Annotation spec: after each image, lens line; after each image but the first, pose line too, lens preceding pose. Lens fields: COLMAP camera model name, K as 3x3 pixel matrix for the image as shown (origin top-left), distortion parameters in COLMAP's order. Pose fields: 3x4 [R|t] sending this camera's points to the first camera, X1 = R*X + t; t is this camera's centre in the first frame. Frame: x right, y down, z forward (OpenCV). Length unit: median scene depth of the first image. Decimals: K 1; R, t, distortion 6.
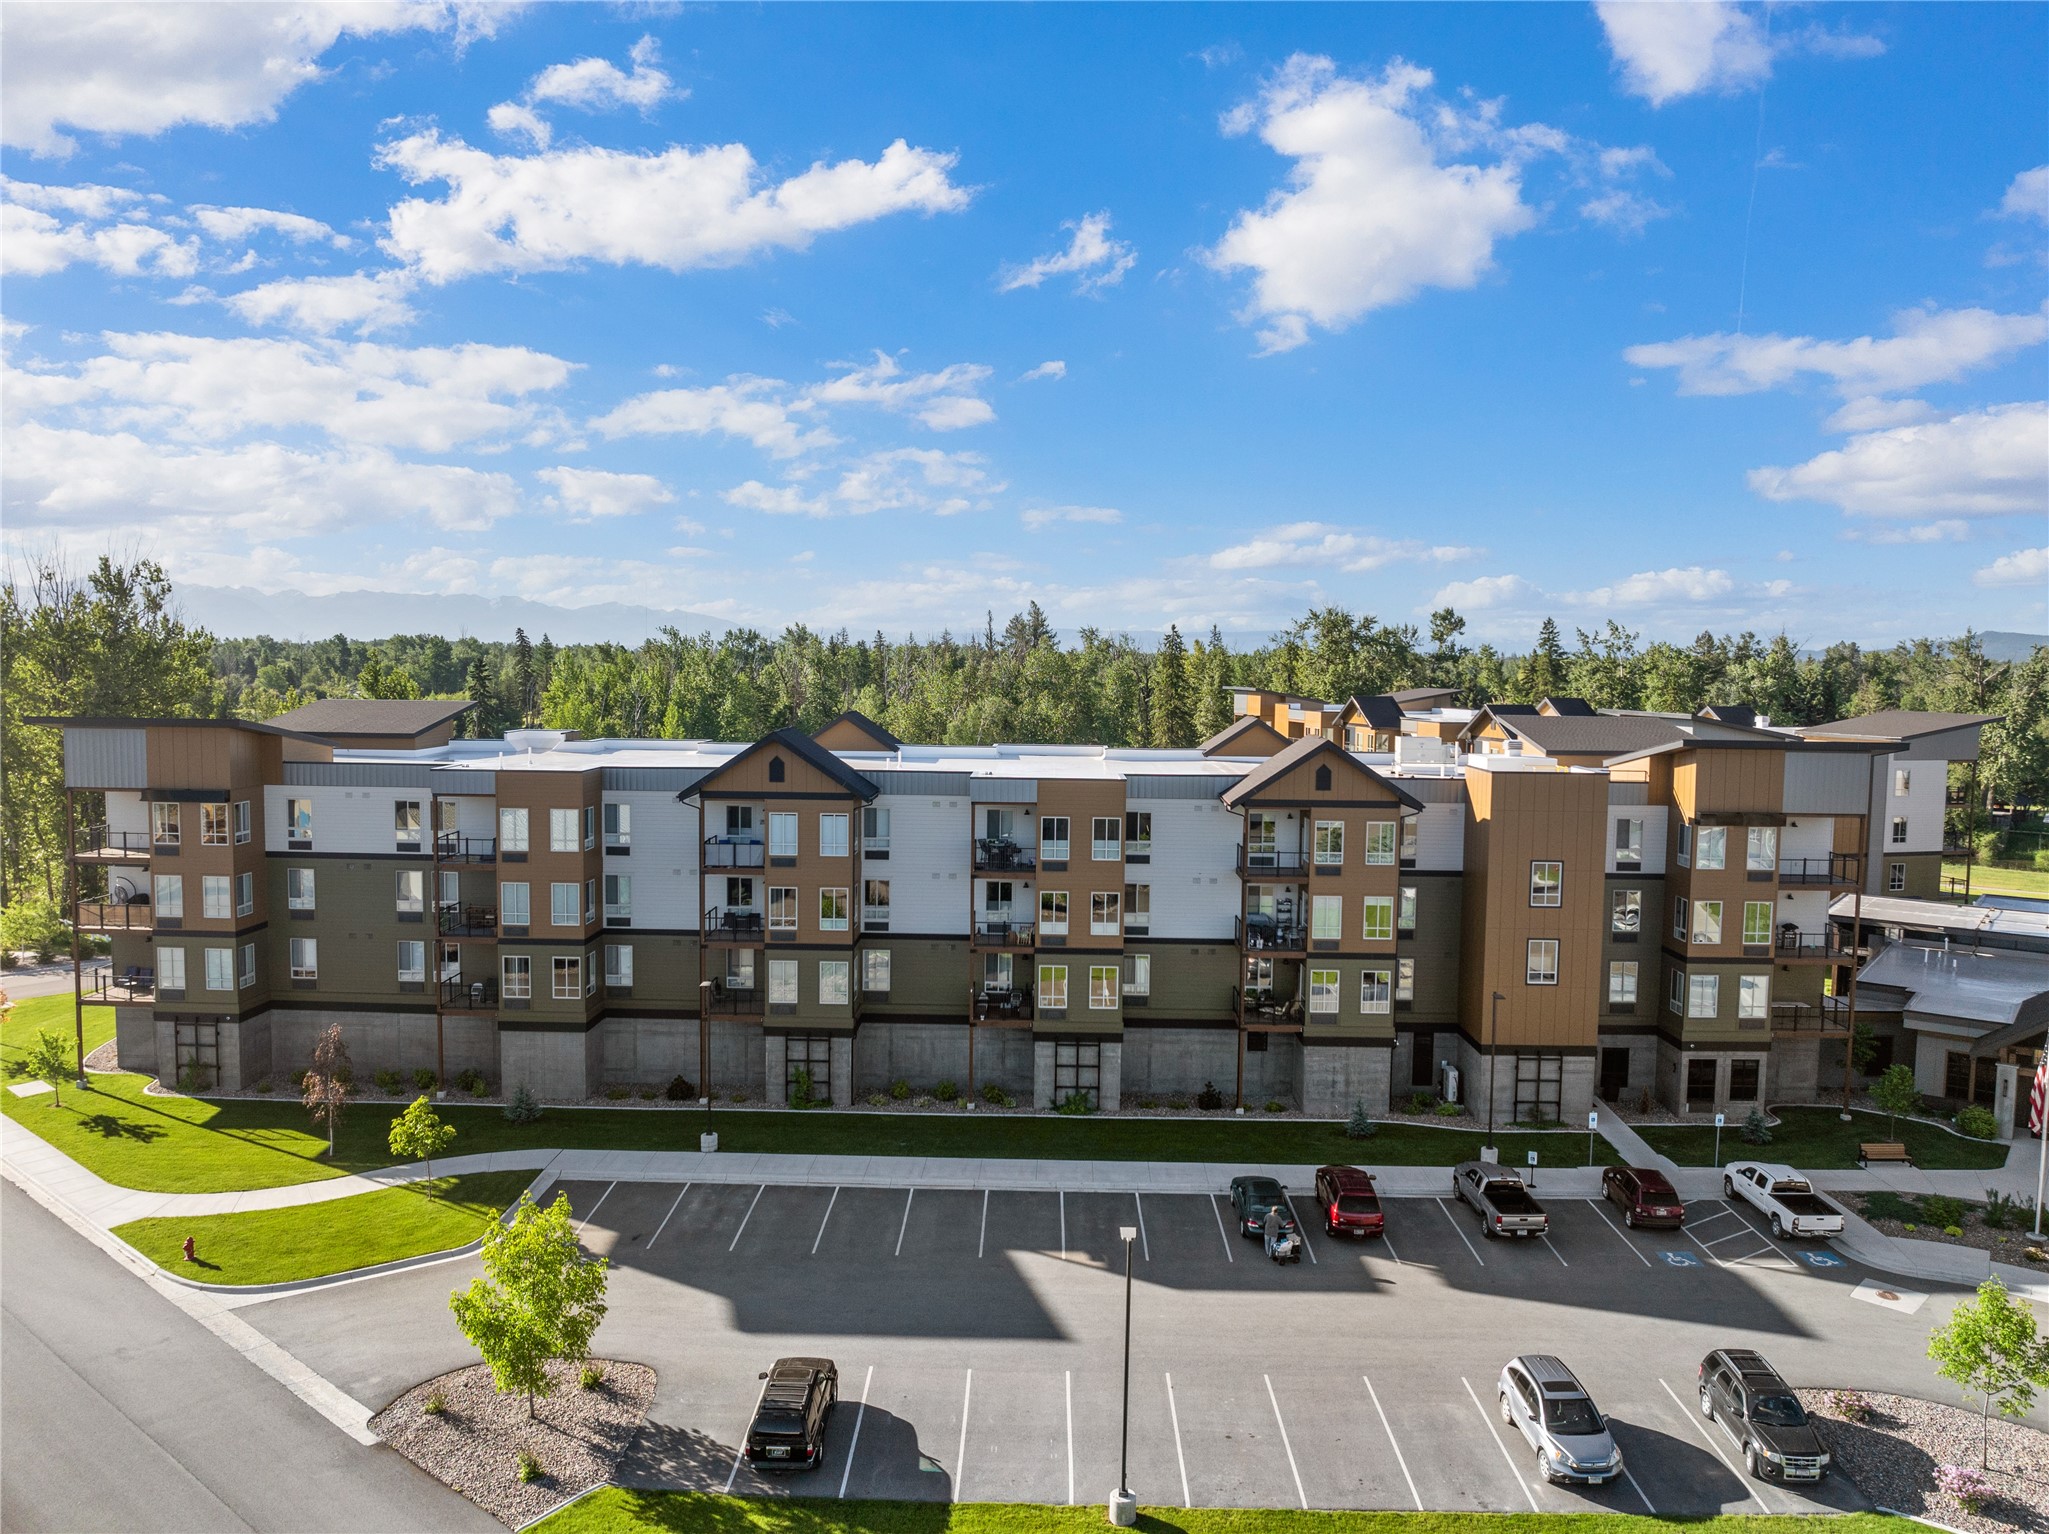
lens RADIAL K [[1456.1, 0, 1019.8], [0, 1456.1, 766.2], [0, 0, 1]] dist [0.002387, -0.006277]
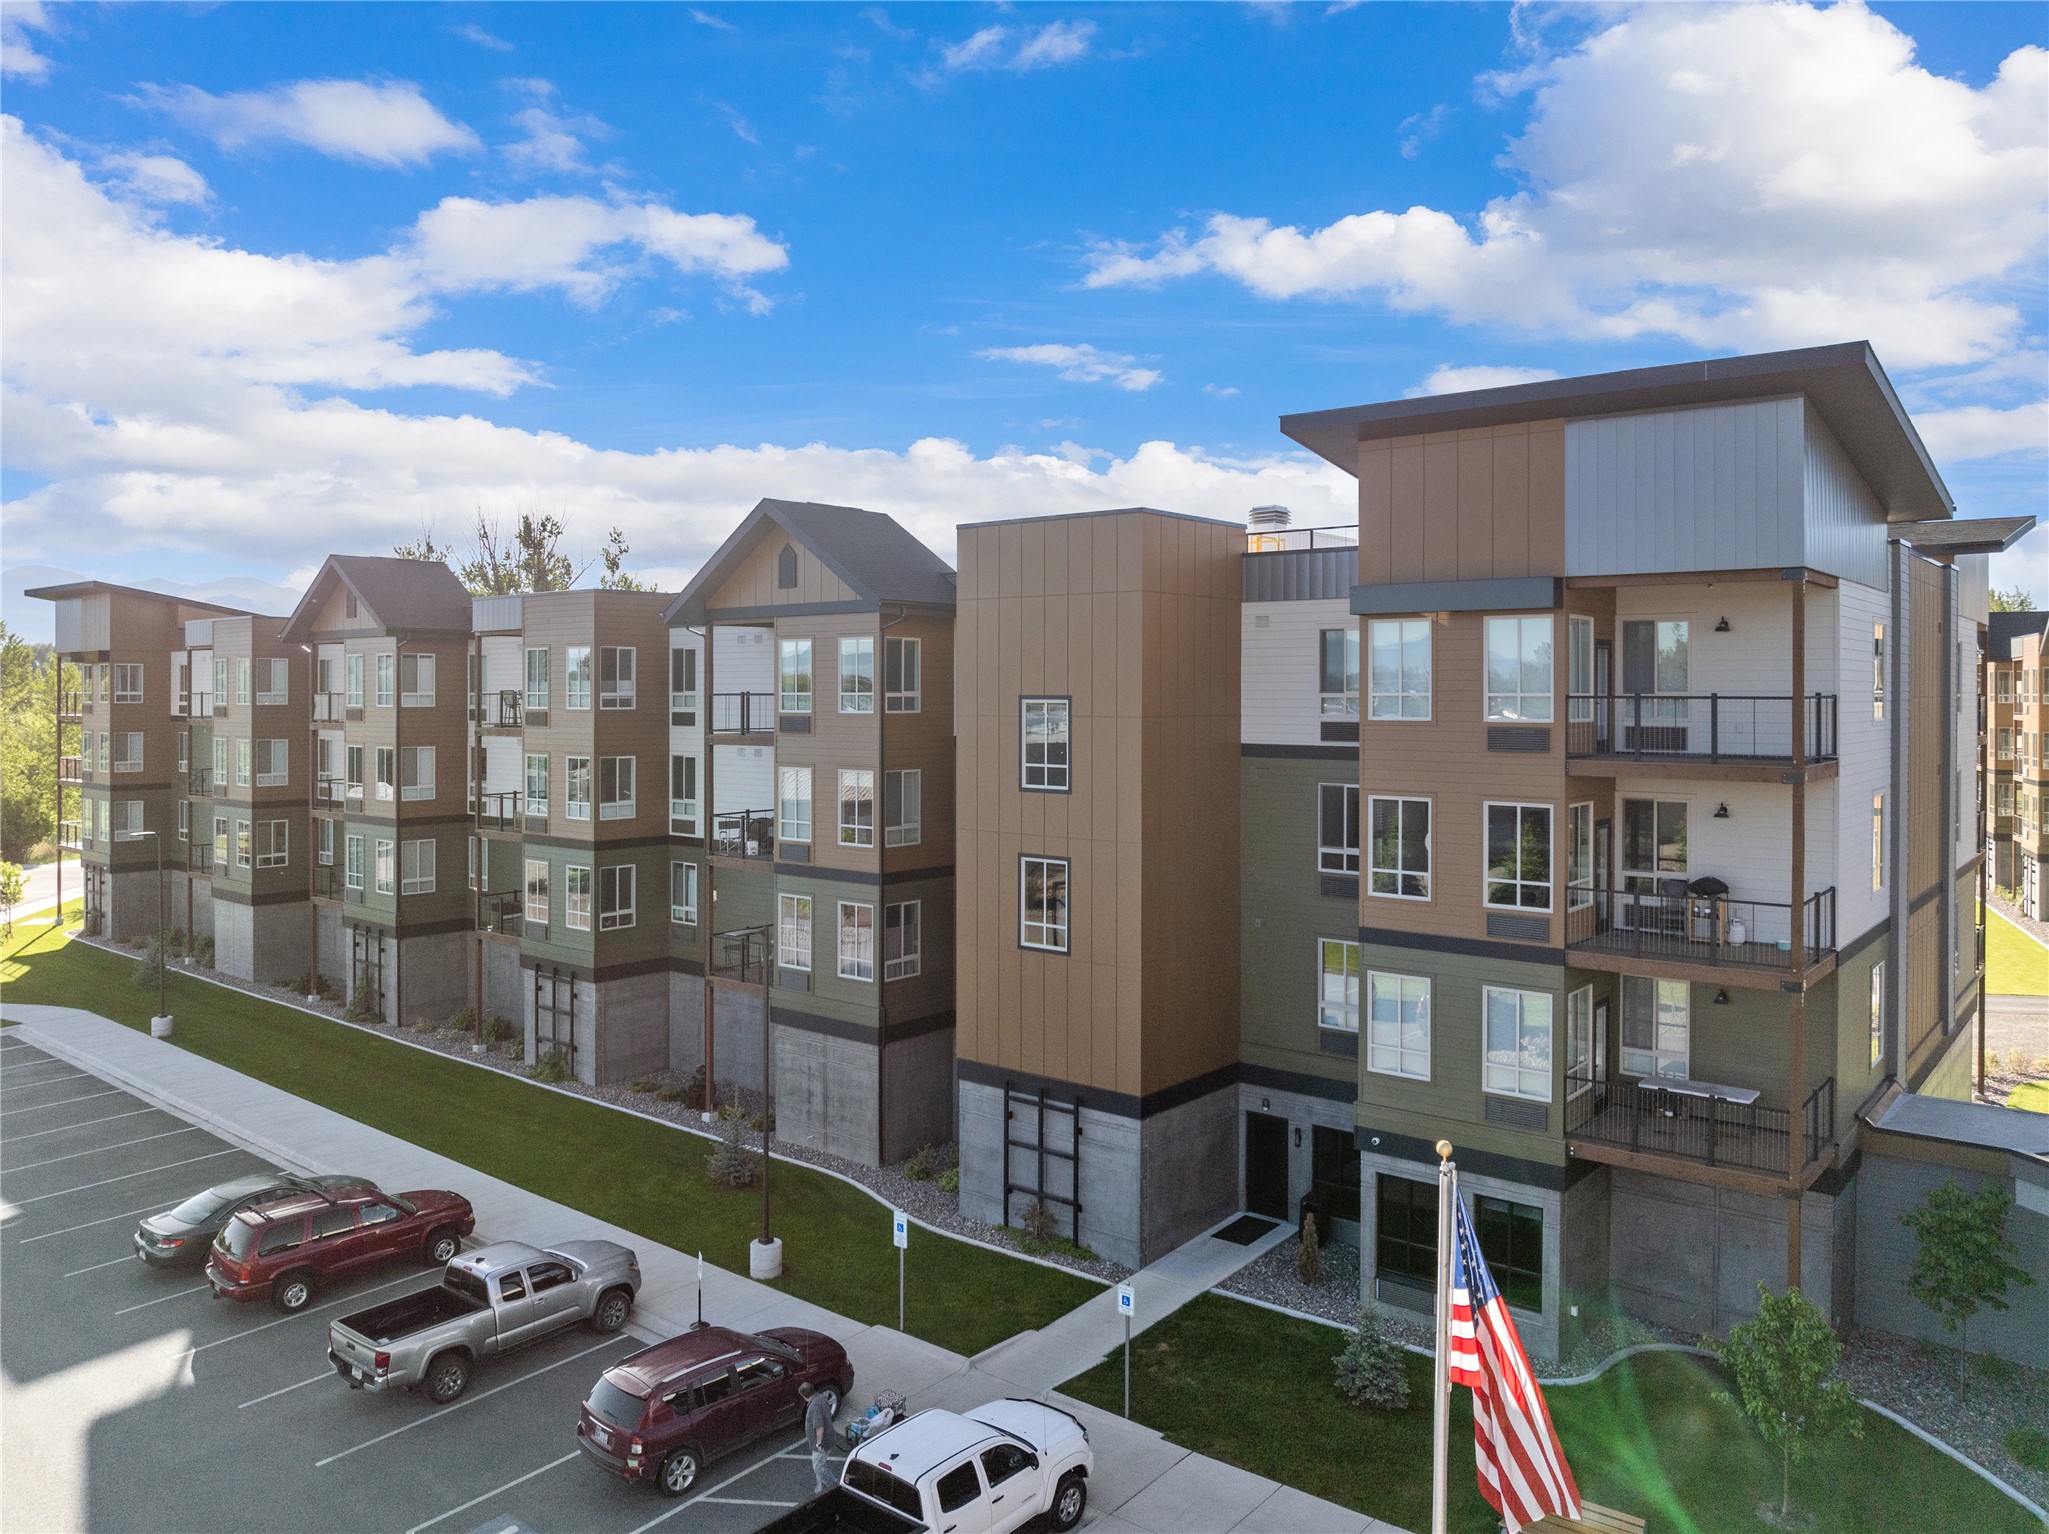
lens RADIAL K [[1456.1, 0, 1009.8], [0, 1456.1, 696.1], [0, 0, 1]] dist [0.002387, -0.006277]
pose [[0.776568, -0.010734, -0.629942, 0.651209], [-0.041668, 0.996791, -0.068353, 0.097122], [0.628654, 0.079329, 0.773629, 0.597803]]
